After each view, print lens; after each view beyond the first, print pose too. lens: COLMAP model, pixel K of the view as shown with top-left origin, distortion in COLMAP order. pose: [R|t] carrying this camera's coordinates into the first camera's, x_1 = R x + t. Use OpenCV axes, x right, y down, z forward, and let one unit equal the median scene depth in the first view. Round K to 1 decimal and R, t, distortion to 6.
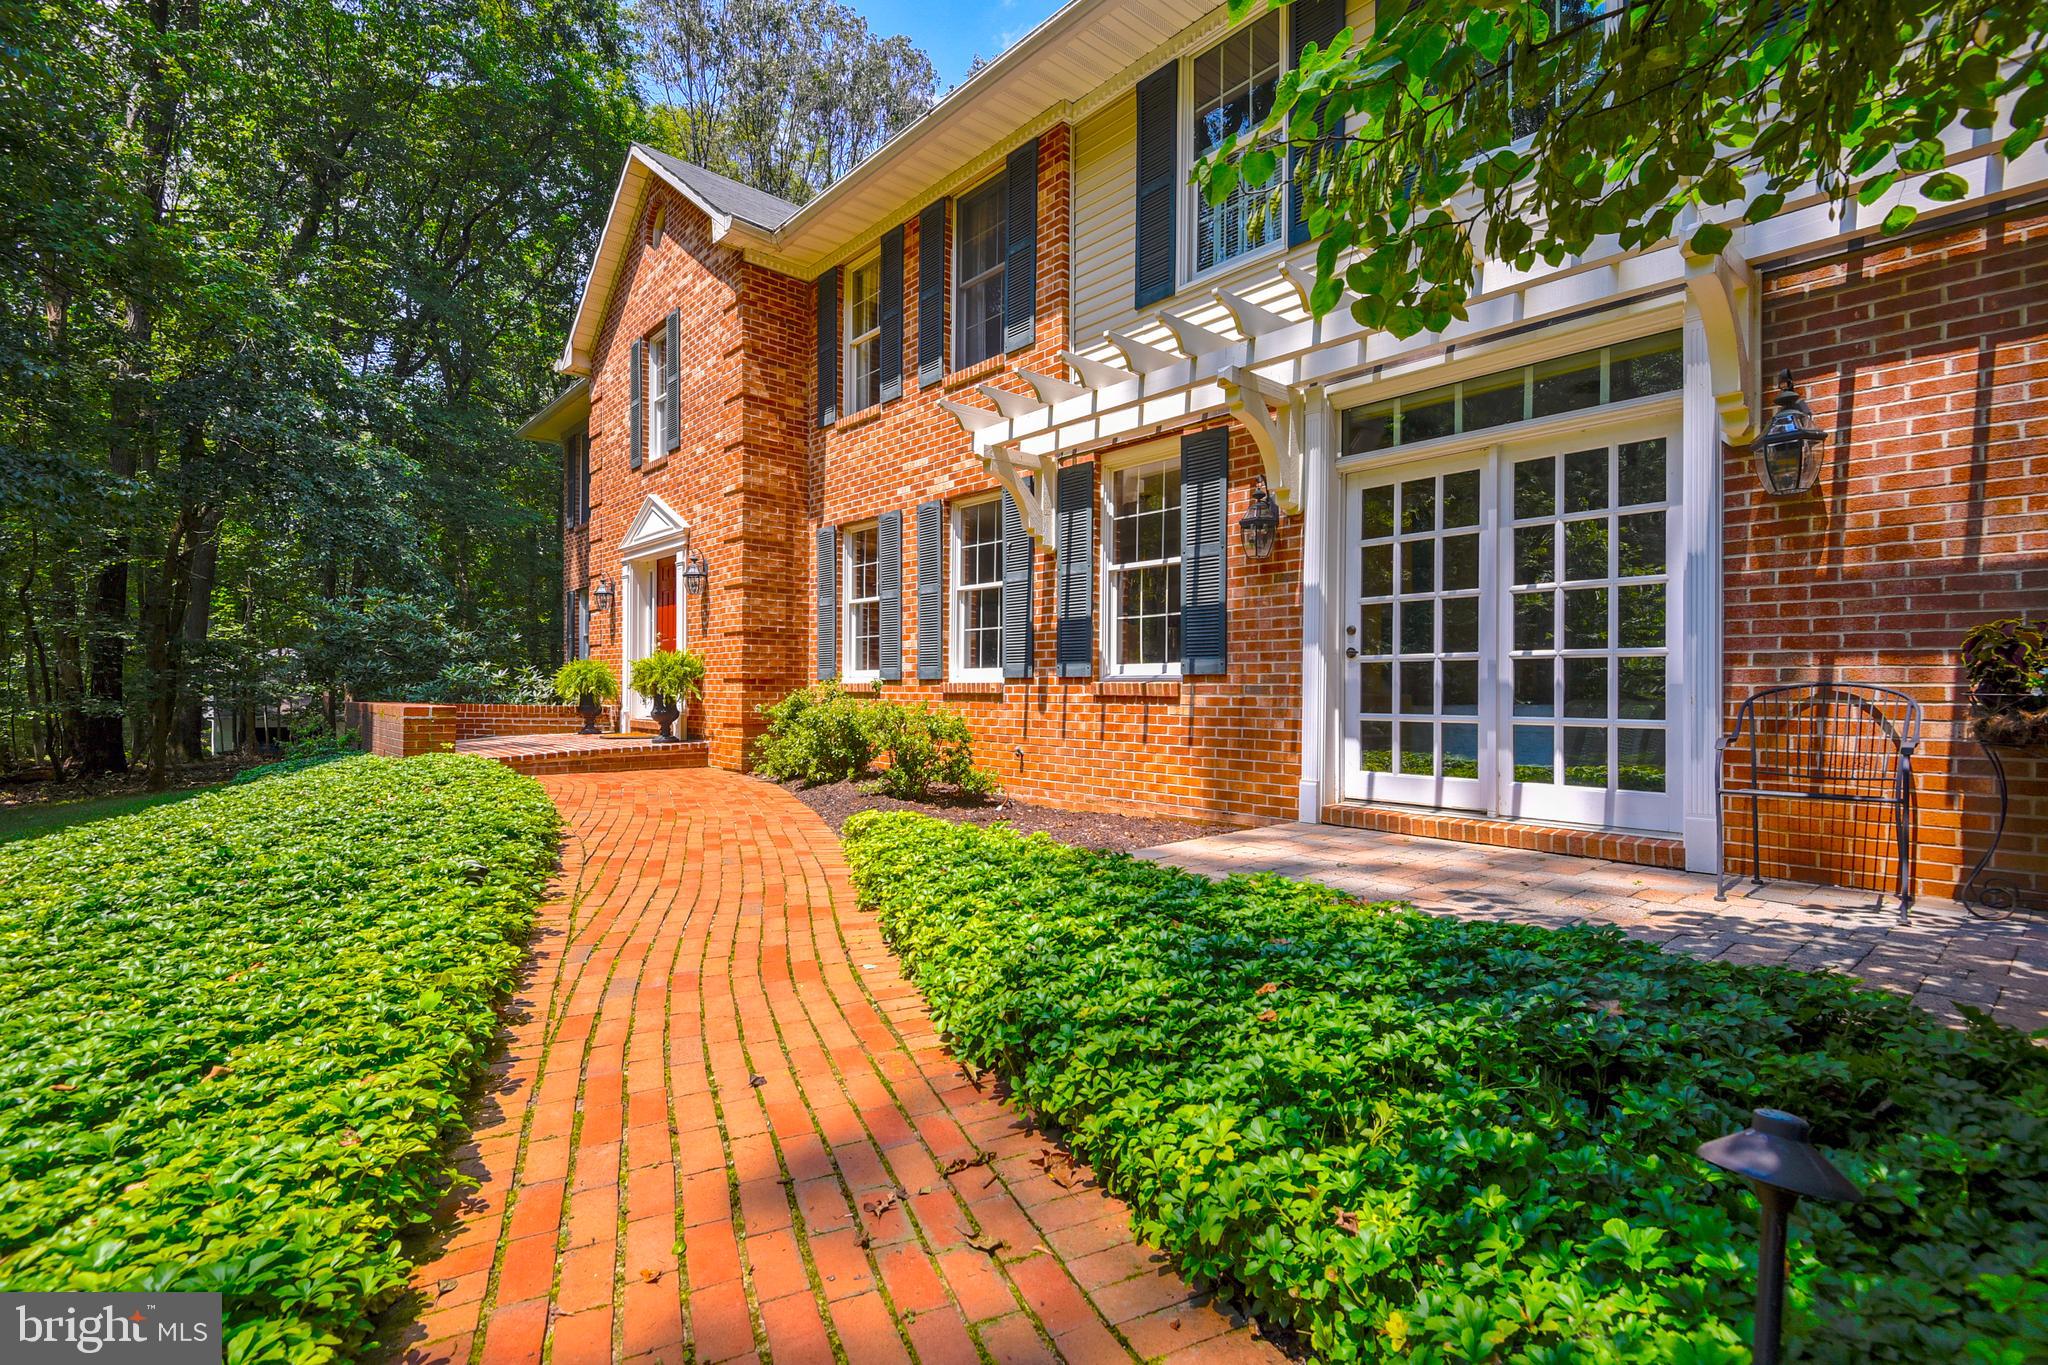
lens RADIAL K [[942.6, 0, 1023.6], [0, 942.6, 691.8], [0, 0, 1]] dist [0.018176, -0.000180]
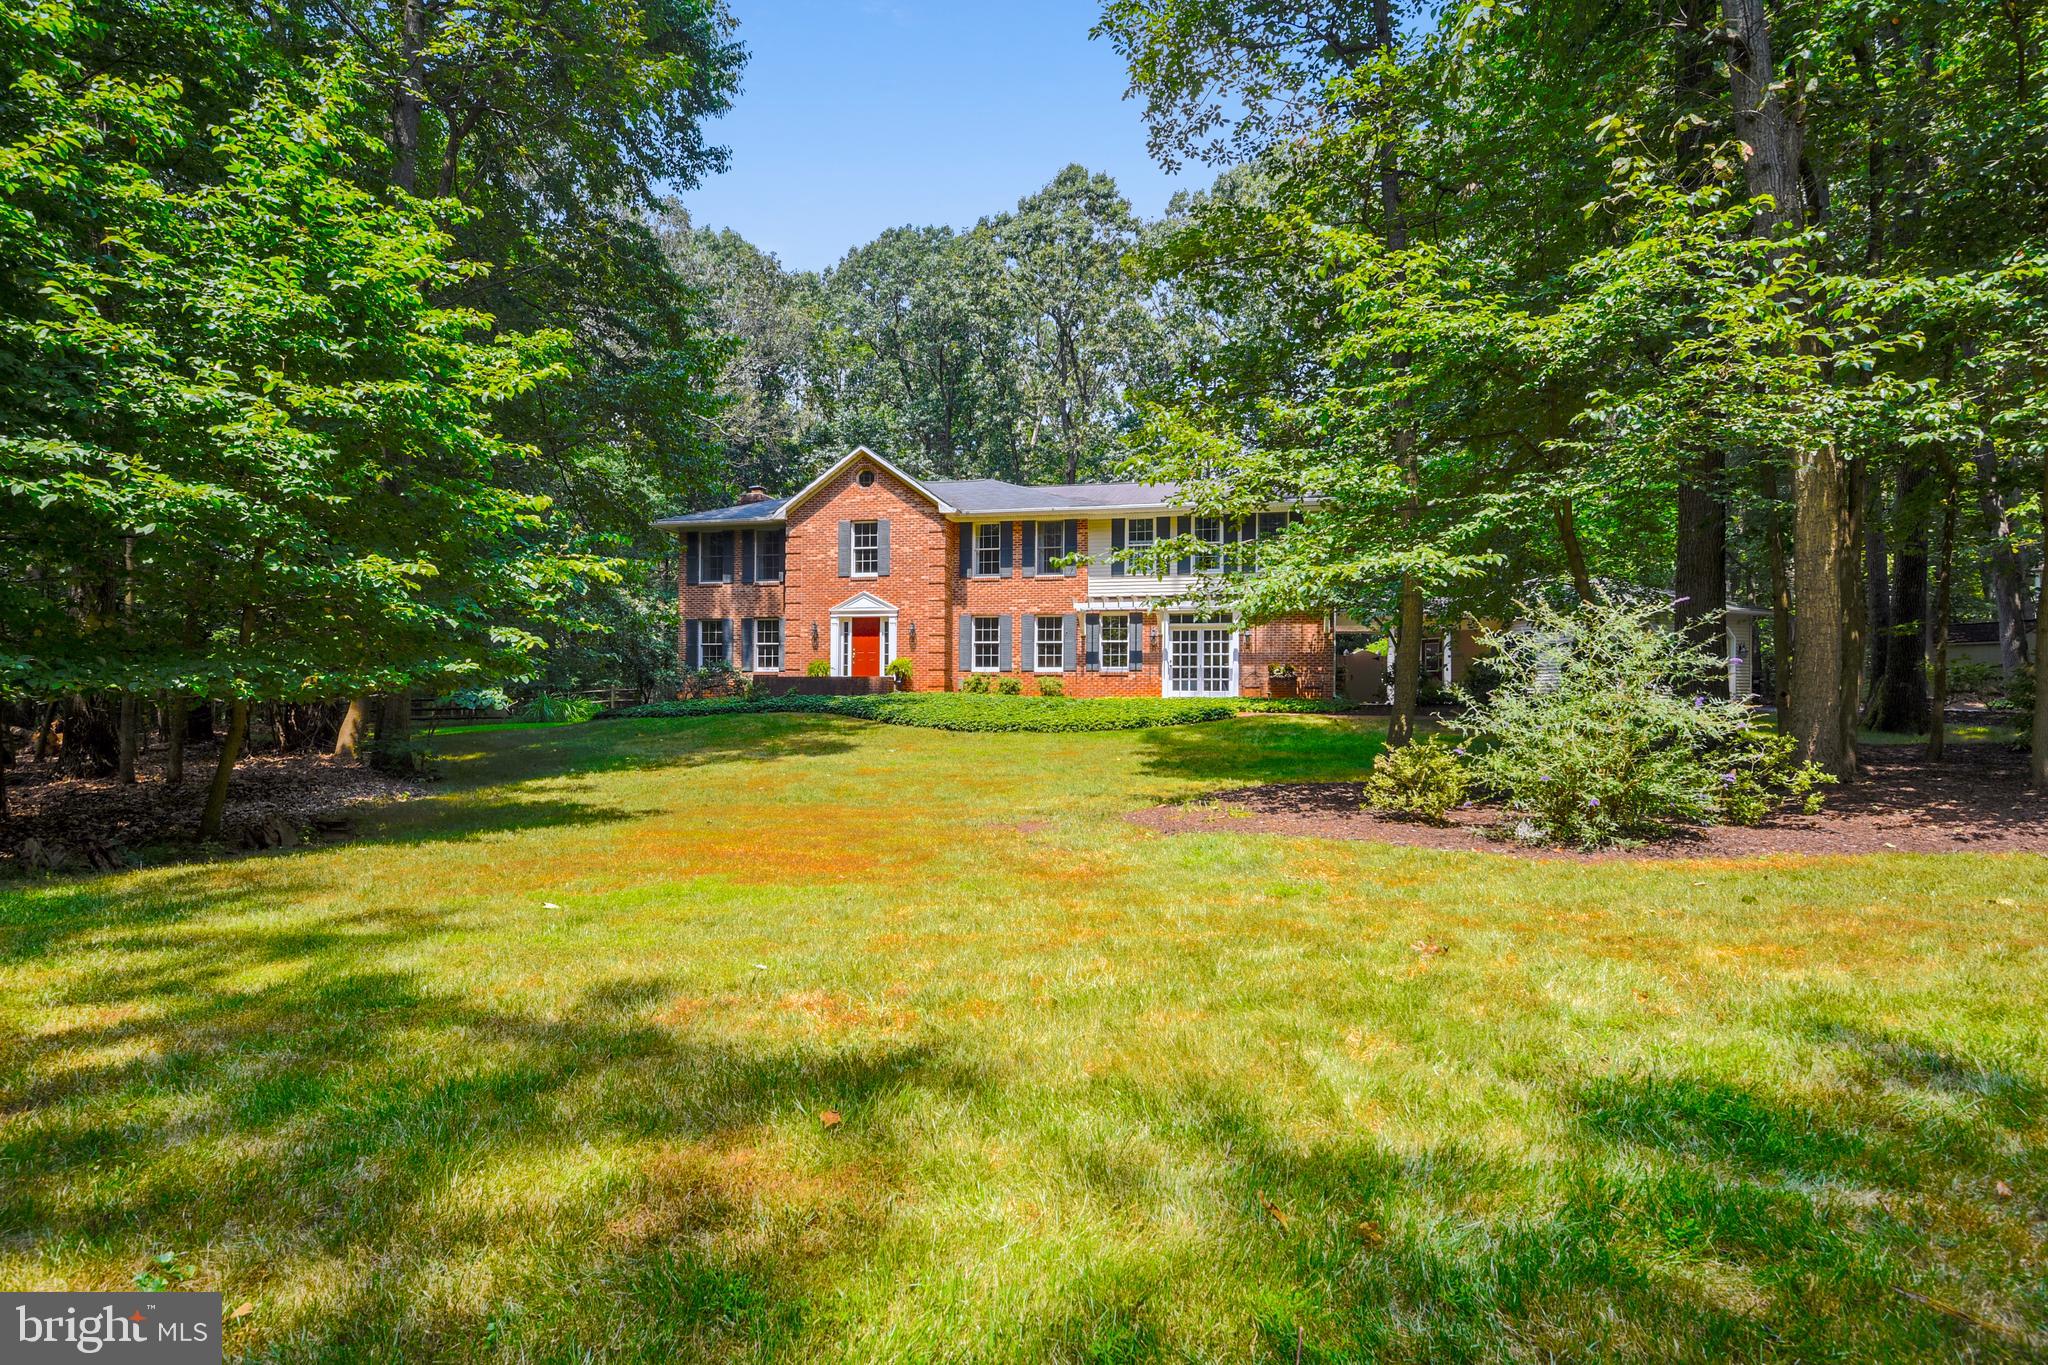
lens RADIAL K [[1095.7, 0, 1024.0], [0, 1095.7, 682.5], [0, 0, 1]] dist [0.001665, 0.000018]
pose [[0.817878, 0.009458, 0.575313, -2.656884], [-0.000866, 0.999884, -0.015206, 0.098946], [-0.575390, 0.011939, 0.817792, -2.376171]]
